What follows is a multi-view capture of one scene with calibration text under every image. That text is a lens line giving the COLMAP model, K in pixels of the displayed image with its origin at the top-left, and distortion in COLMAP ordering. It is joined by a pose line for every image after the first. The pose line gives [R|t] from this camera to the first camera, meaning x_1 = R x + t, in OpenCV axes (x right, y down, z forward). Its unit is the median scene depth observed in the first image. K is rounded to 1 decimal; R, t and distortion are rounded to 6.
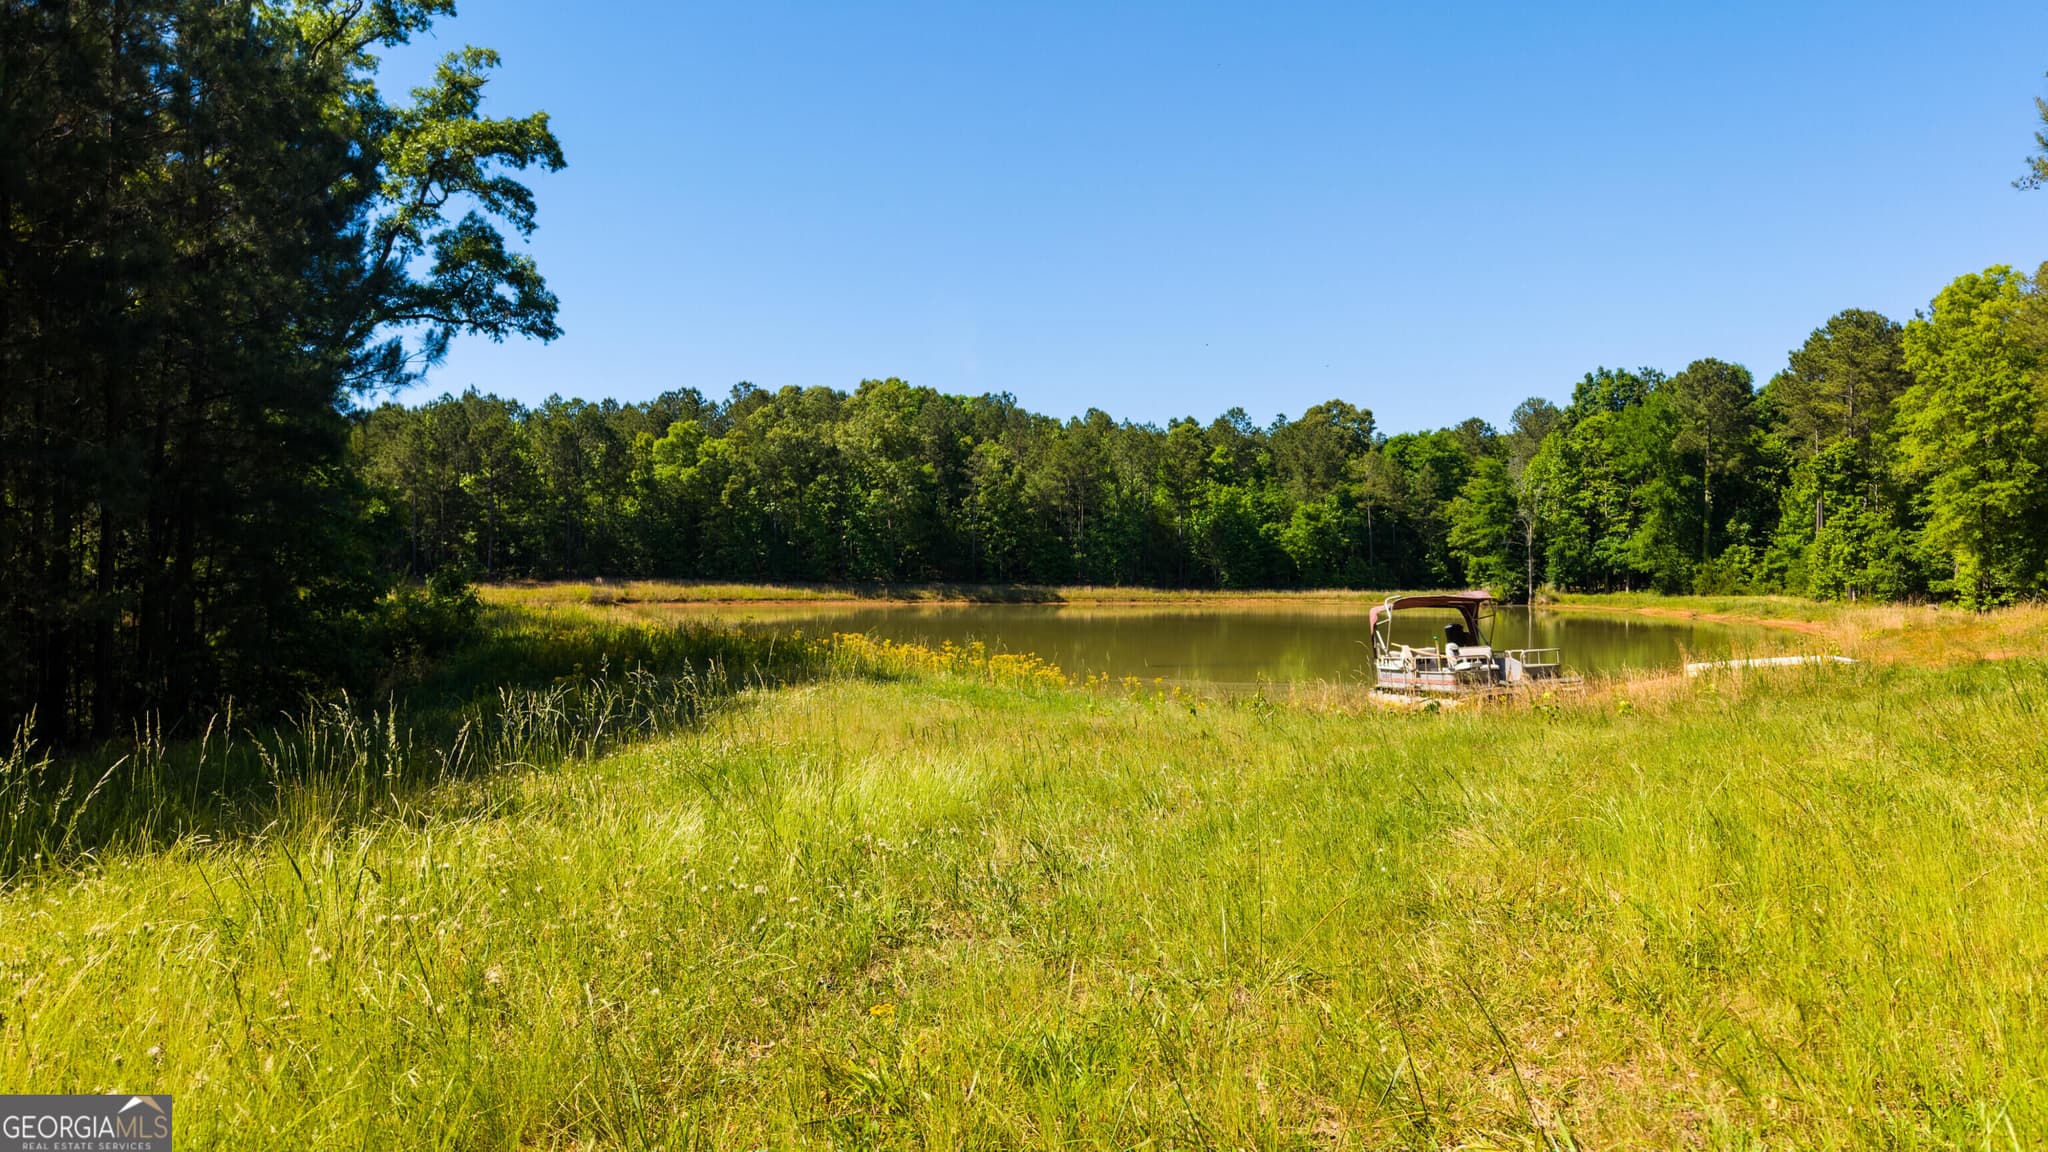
lens RADIAL K [[1345.5, 0, 1024.0], [0, 1345.5, 576.0], [0, 0, 1]] dist [0.040902, -0.002214]
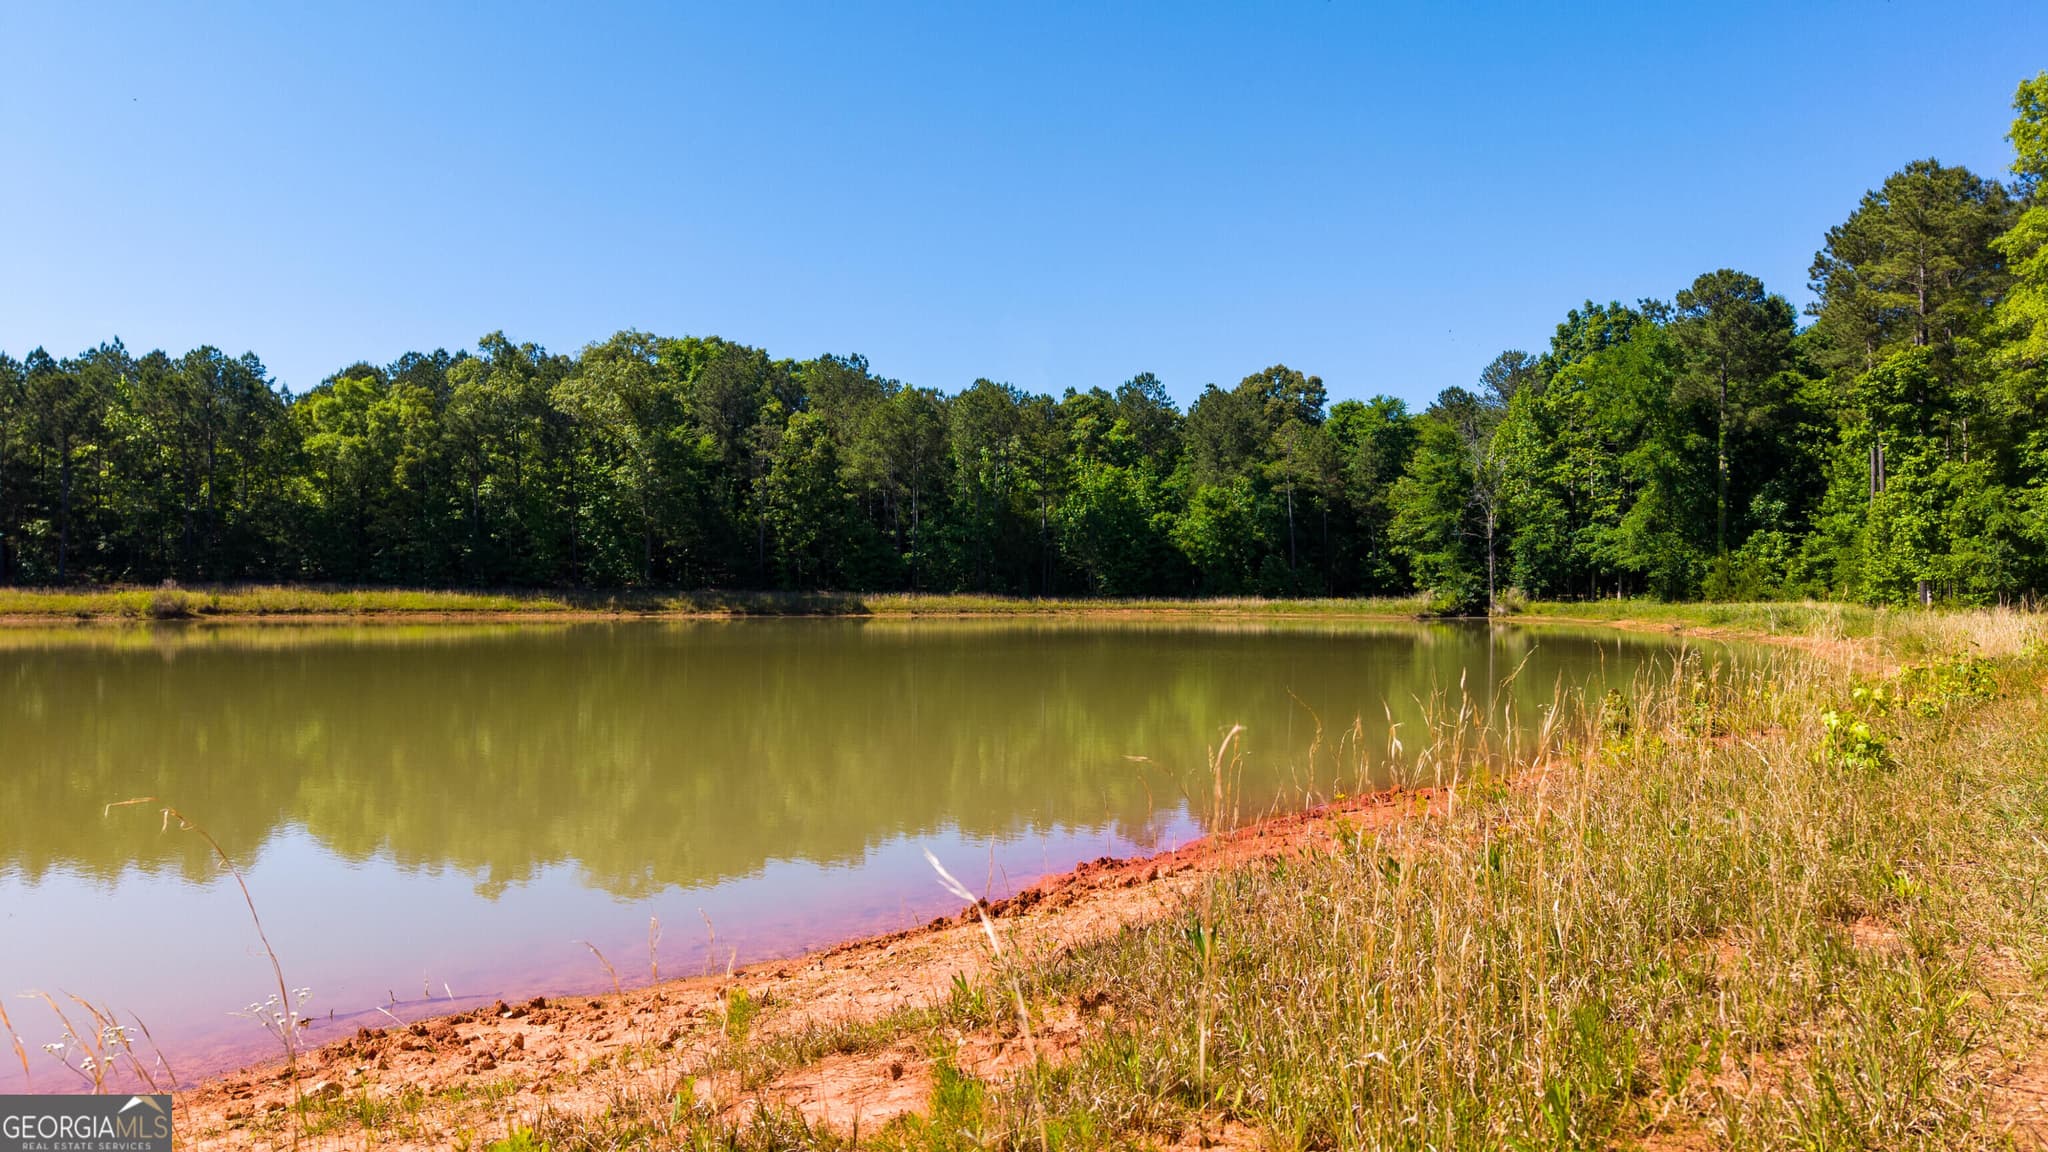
lens RADIAL K [[1345.5, 0, 1024.0], [0, 1345.5, 576.0], [0, 0, 1]] dist [0.040902, -0.002214]
pose [[0.998763, -0.002432, -0.049664, 0.155582], [0.001730, 0.999898, -0.014179, 0.009009], [0.049694, 0.014076, 0.998665, 0.244212]]
